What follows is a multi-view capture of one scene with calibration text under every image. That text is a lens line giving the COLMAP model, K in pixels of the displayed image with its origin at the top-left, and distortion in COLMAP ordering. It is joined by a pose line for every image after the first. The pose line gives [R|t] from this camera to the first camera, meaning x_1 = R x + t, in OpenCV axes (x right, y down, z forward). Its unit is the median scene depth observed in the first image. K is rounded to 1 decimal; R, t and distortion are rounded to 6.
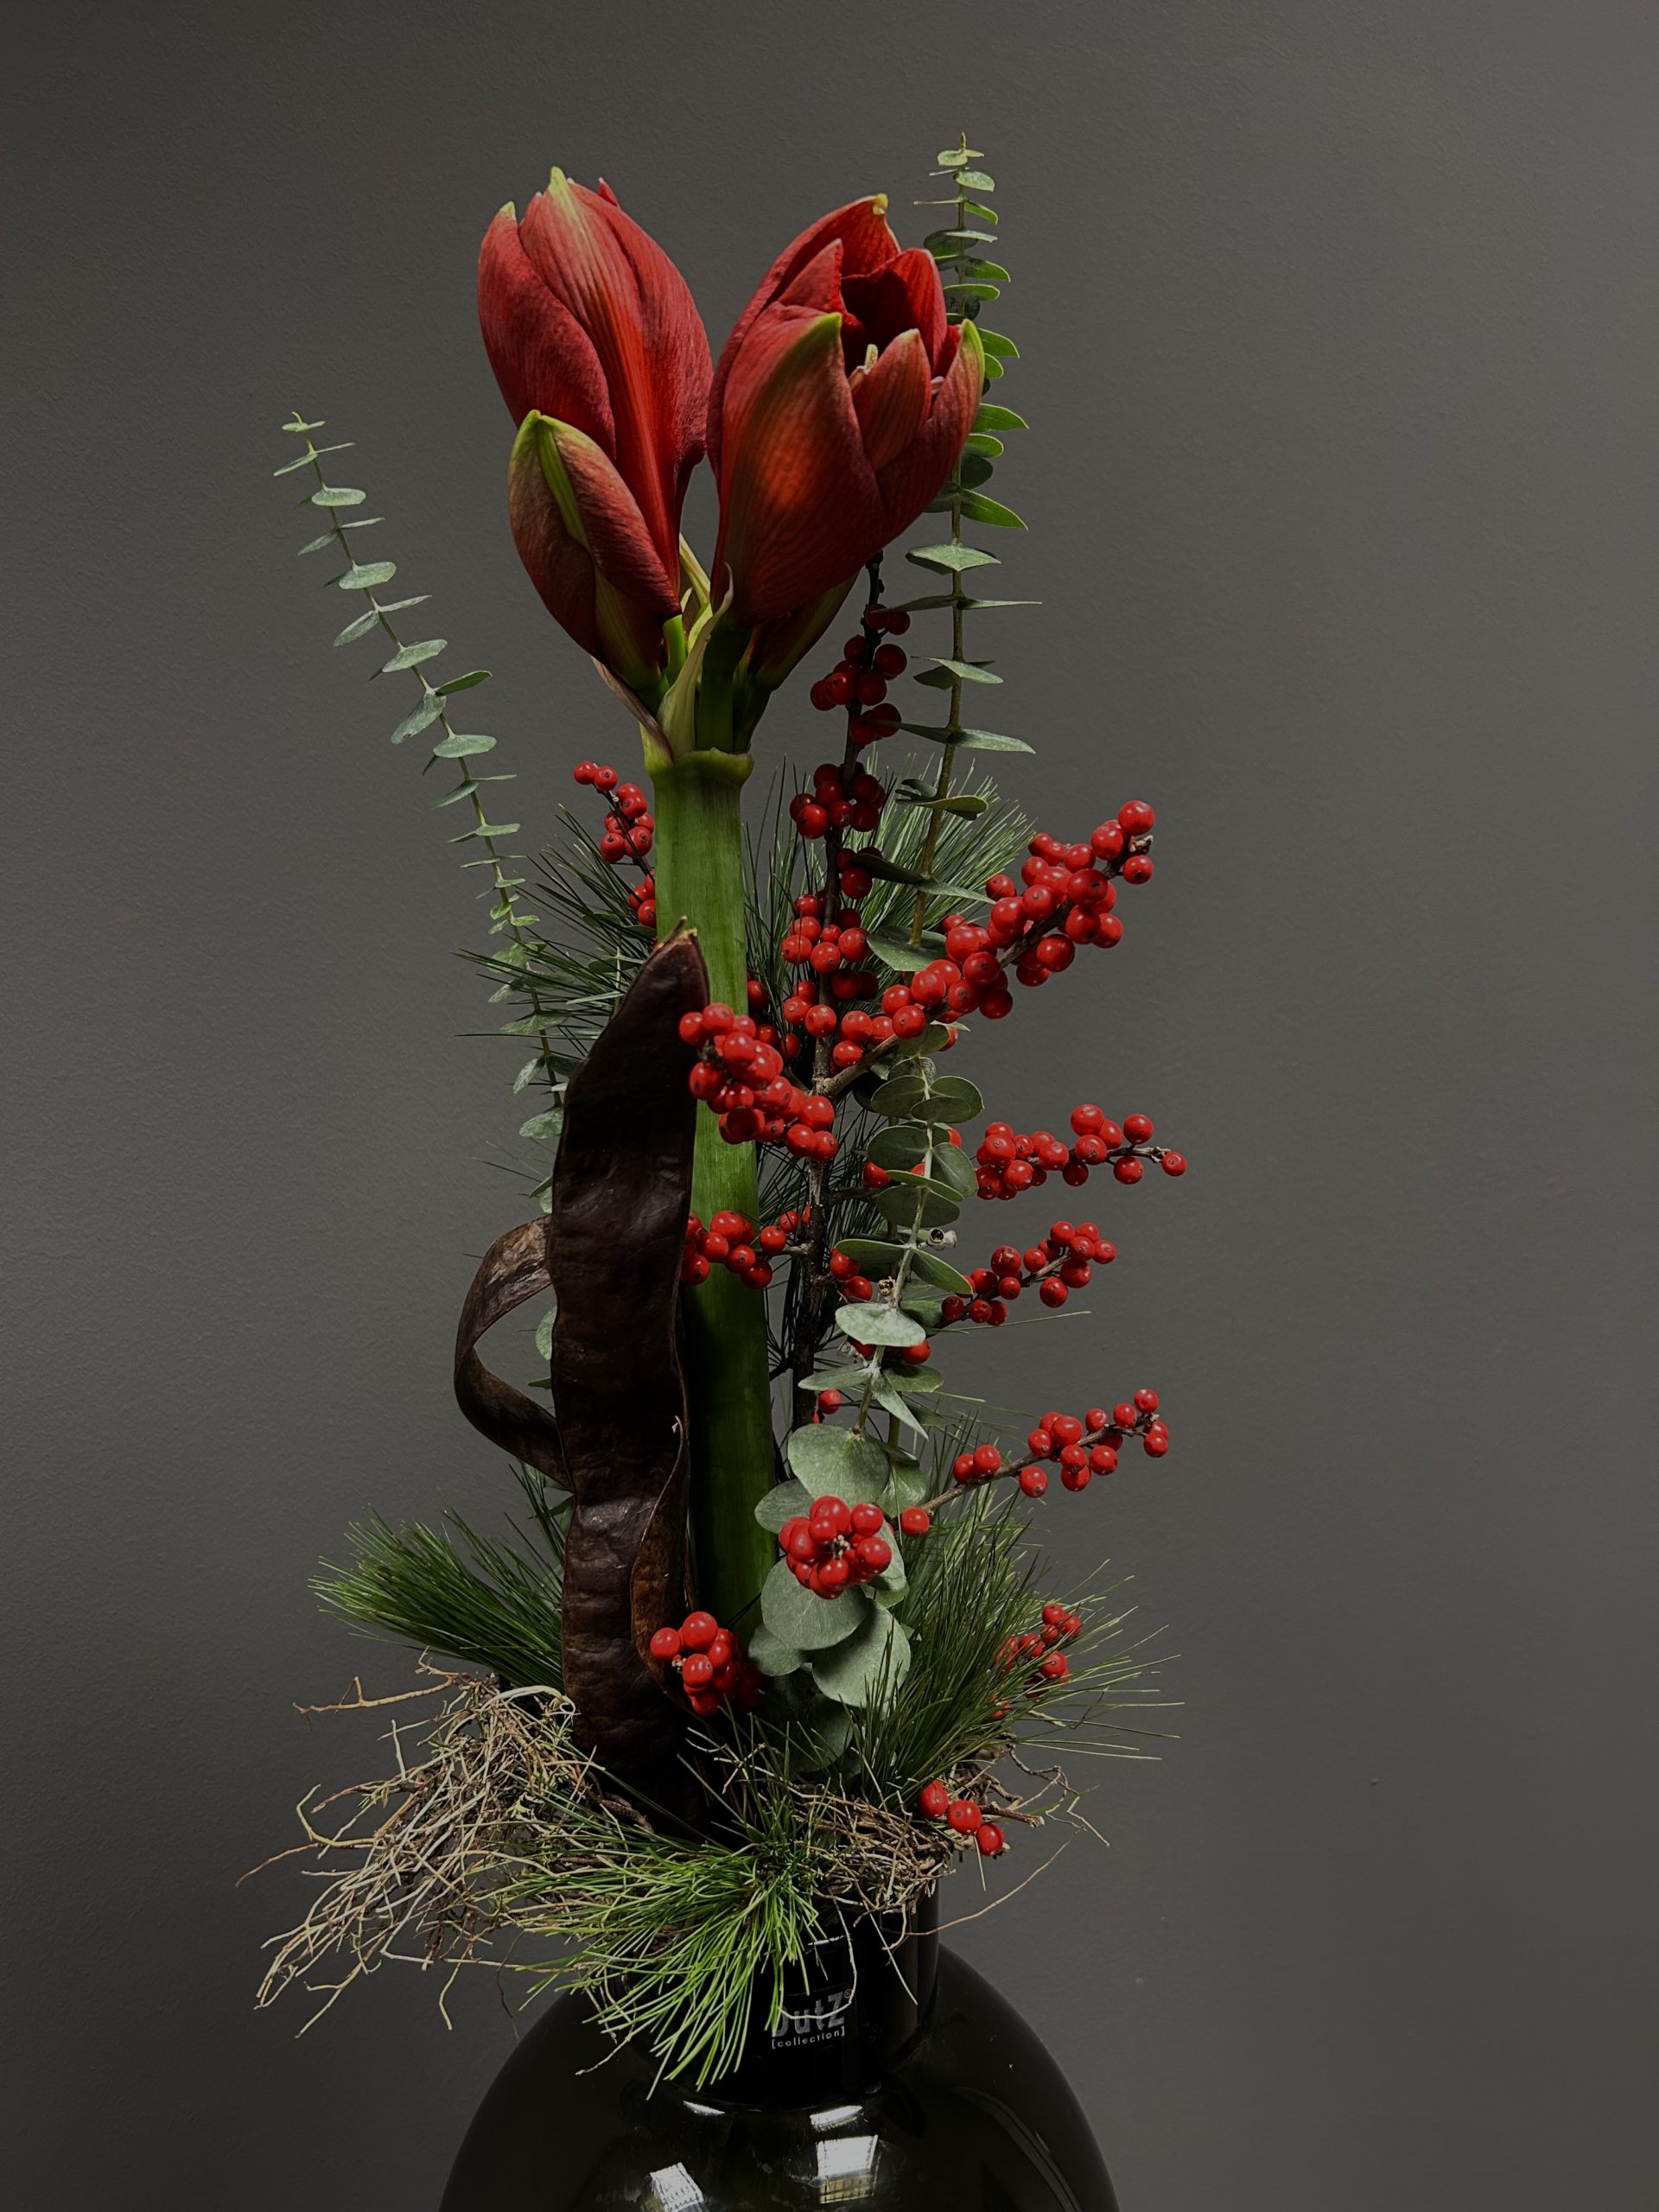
lens RADIAL K [[1626.3, 0, 834.7], [0, 1626.3, 1105.7], [0, 0, 1]] dist [0.107905, -0.203775]
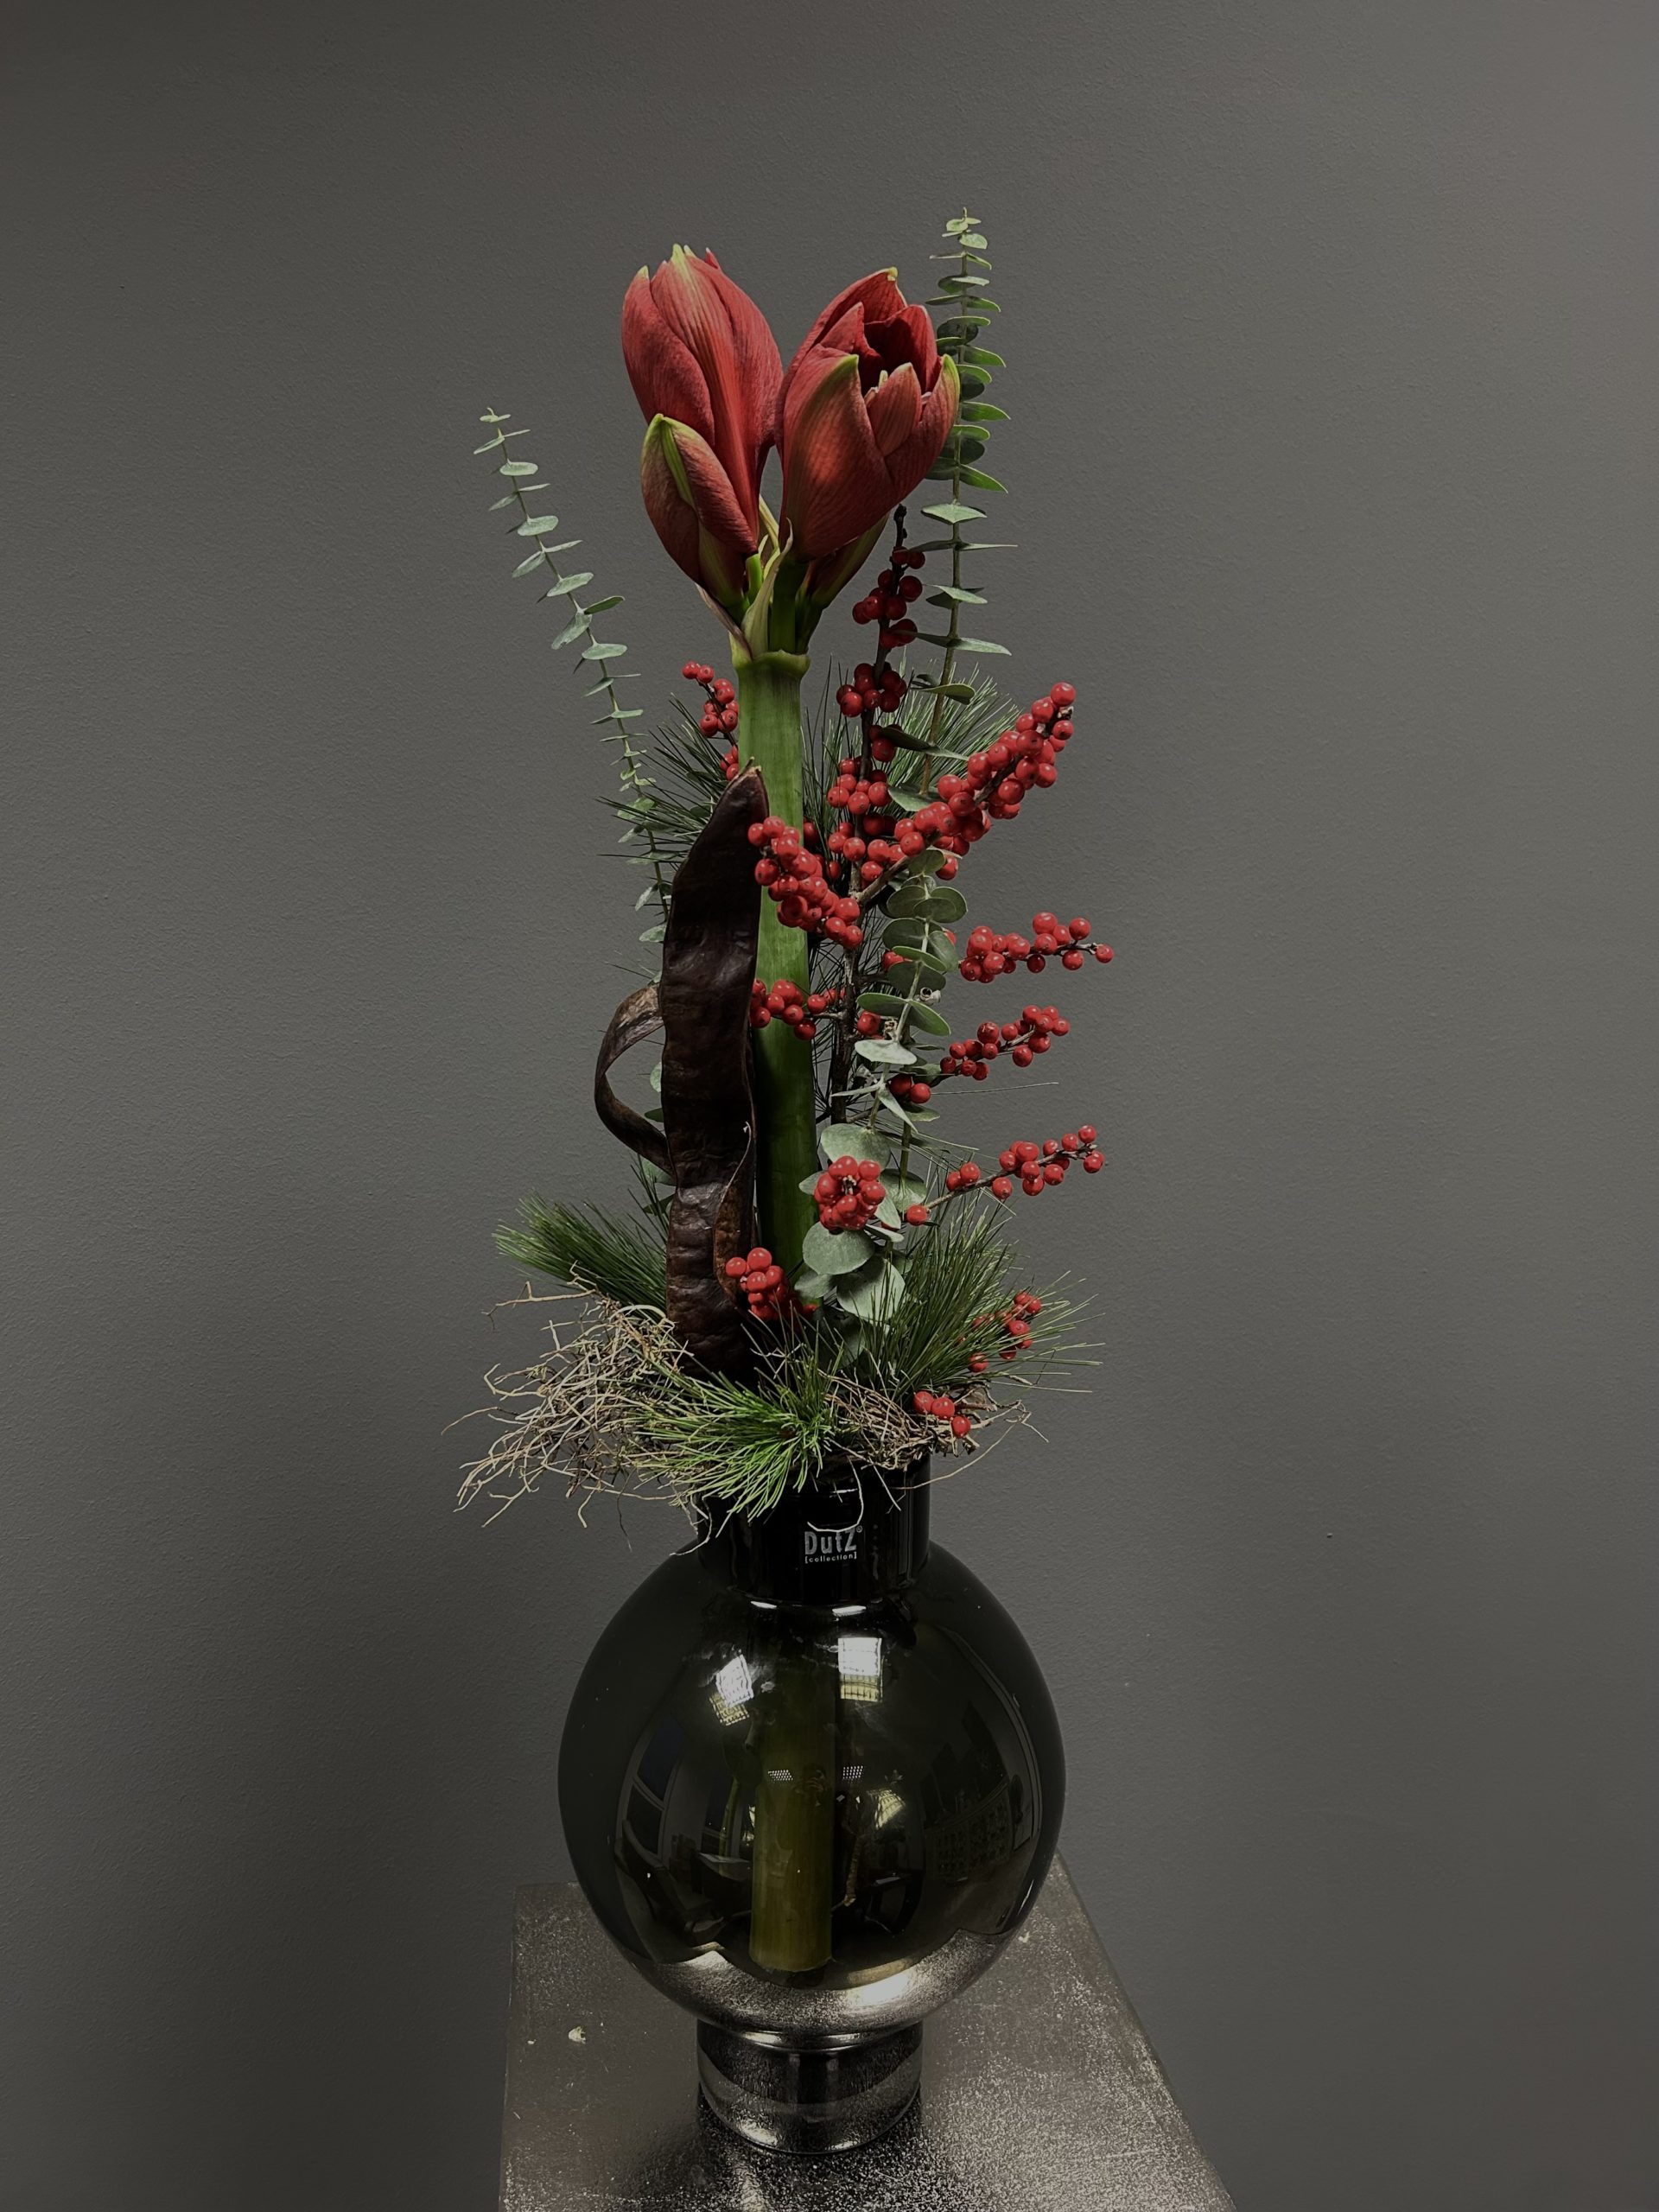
lens RADIAL K [[1646.2, 0, 840.7], [0, 1646.2, 1121.0], [0, 0, 1]] dist [0.136211, -0.313527]
pose [[0.997839, 0.021770, -0.061995, 0.073862], [-0.019576, 0.999168, 0.035769, 0.132132], [0.062722, -0.034479, 0.997435, -0.430250]]
